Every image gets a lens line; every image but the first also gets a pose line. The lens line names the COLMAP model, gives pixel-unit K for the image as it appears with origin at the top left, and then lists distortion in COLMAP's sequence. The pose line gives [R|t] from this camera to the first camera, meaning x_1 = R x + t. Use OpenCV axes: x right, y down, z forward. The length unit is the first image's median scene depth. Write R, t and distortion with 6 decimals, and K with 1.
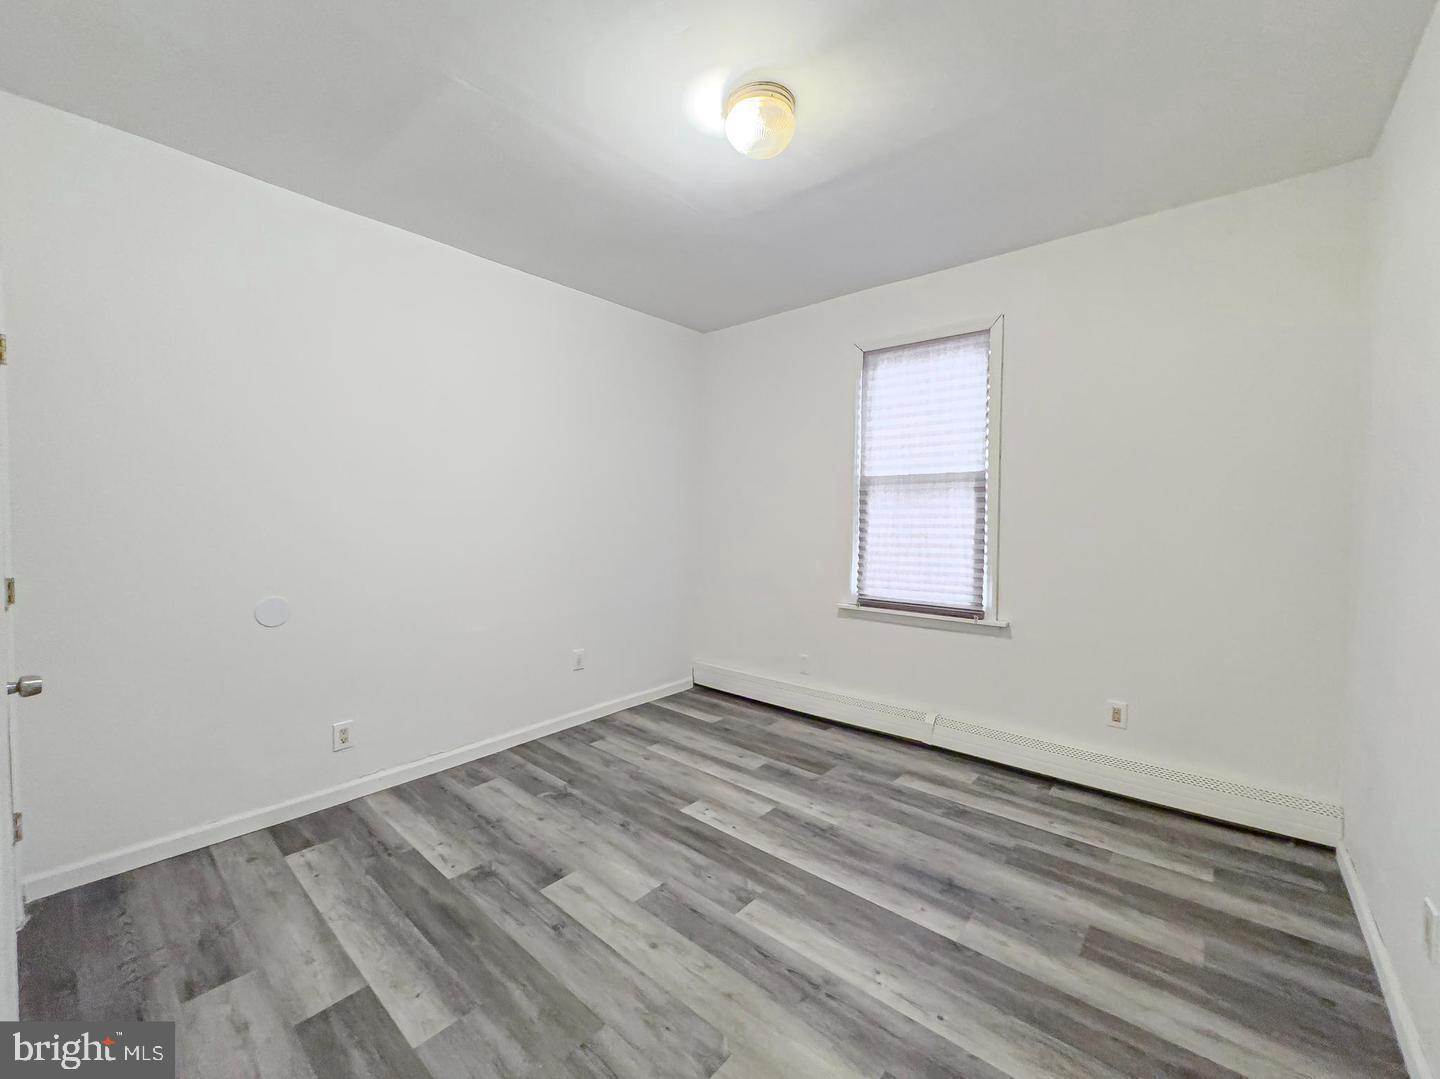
lens RADIAL K [[579.2, 0, 712.4], [0, 579.2, 538.7], [0, 0, 1]] dist [-0.001142, -0.000784]
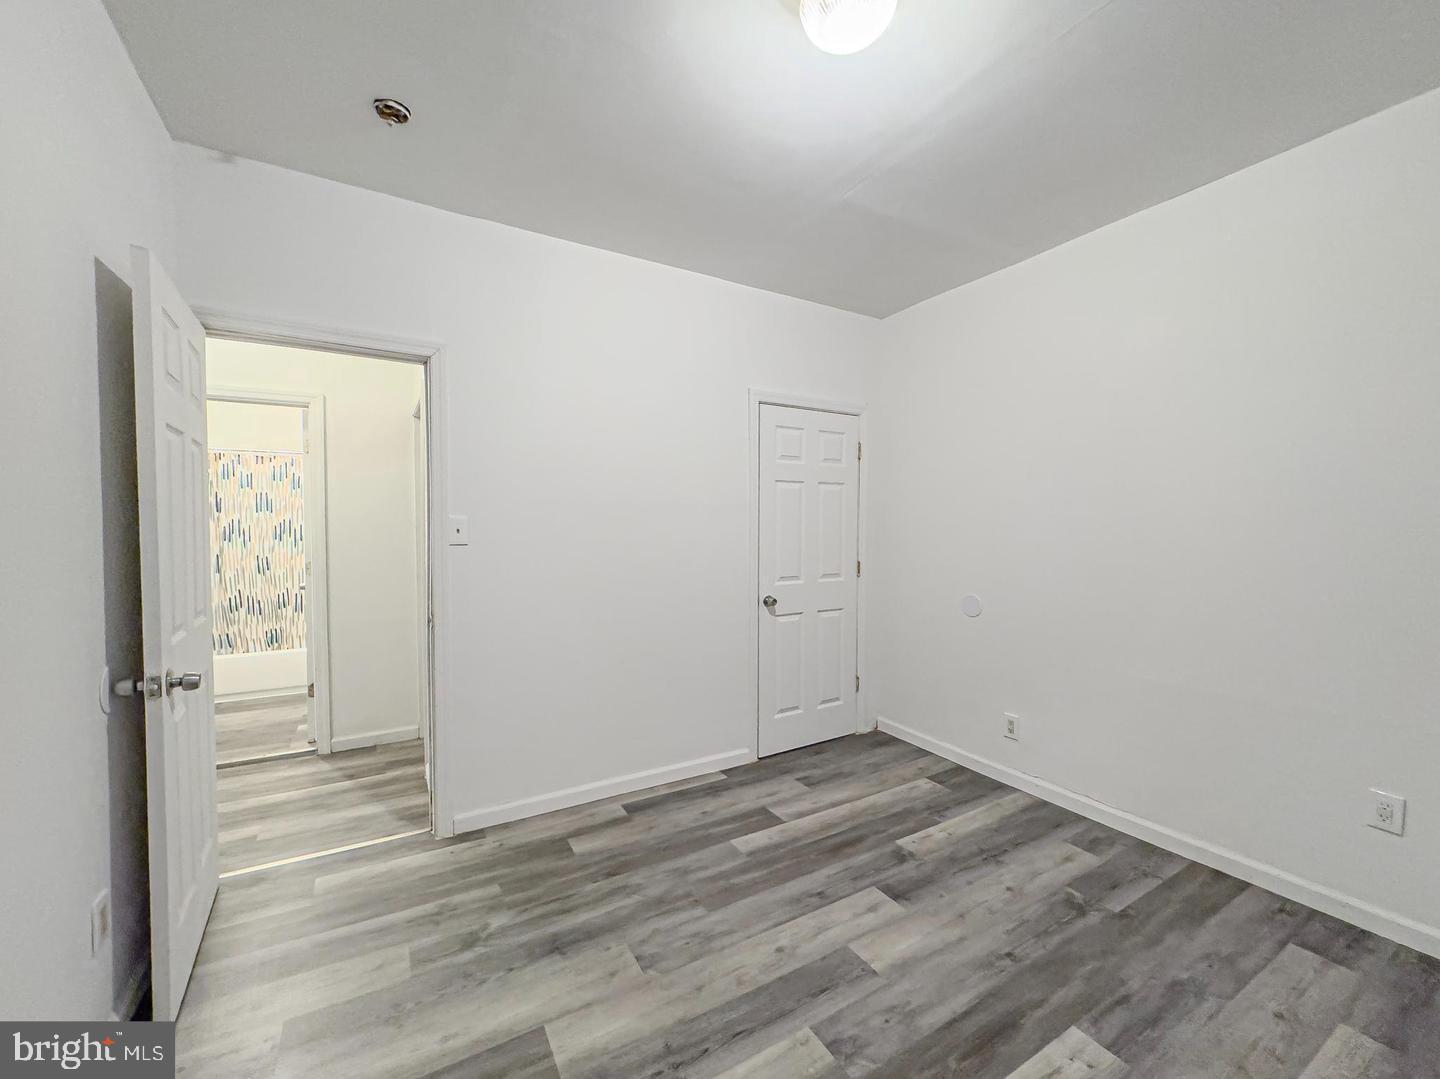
lens RADIAL K [[579.2, 0, 729.0], [0, 579.2, 544.2], [0, 0, 1]] dist [-0.001142, -0.000784]
pose [[-0.306282, 0.026202, -0.951580, 0.736441], [-0.042931, 0.998224, 0.041304, -0.046401], [0.950972, 0.053503, -0.304613, 0.986604]]
